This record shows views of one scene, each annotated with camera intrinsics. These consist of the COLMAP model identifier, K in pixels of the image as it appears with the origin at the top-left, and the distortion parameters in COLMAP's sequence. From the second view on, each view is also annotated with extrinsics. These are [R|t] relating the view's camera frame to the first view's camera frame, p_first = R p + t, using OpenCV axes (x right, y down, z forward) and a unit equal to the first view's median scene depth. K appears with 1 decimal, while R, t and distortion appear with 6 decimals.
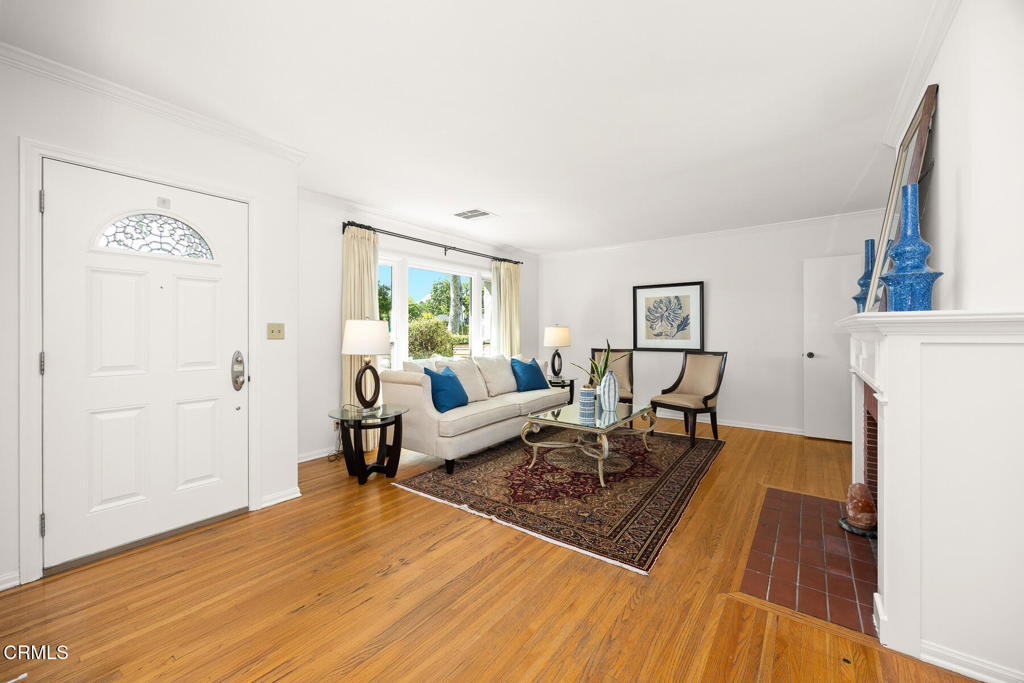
lens RADIAL K [[399.5, 0, 514.3], [0, 399.5, 330.5], [0, 0, 1]] dist [0.001867, 0.000264]
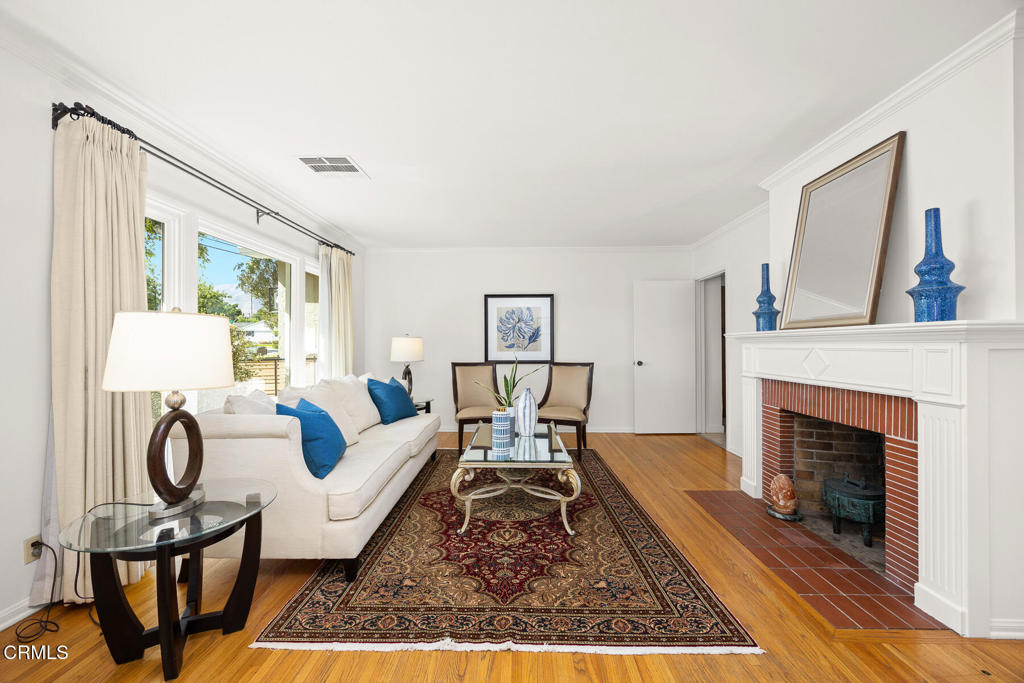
lens RADIAL K [[390.7, 0, 514.5], [0, 390.7, 342.1], [0, 0, 1]] dist [-0.000612, -0.000046]
pose [[0.818336, 0.003794, 0.574728, -0.294214], [-0.001319, 0.999988, -0.004723, 0.007583], [-0.574739, 0.003107, 0.818331, 0.382878]]
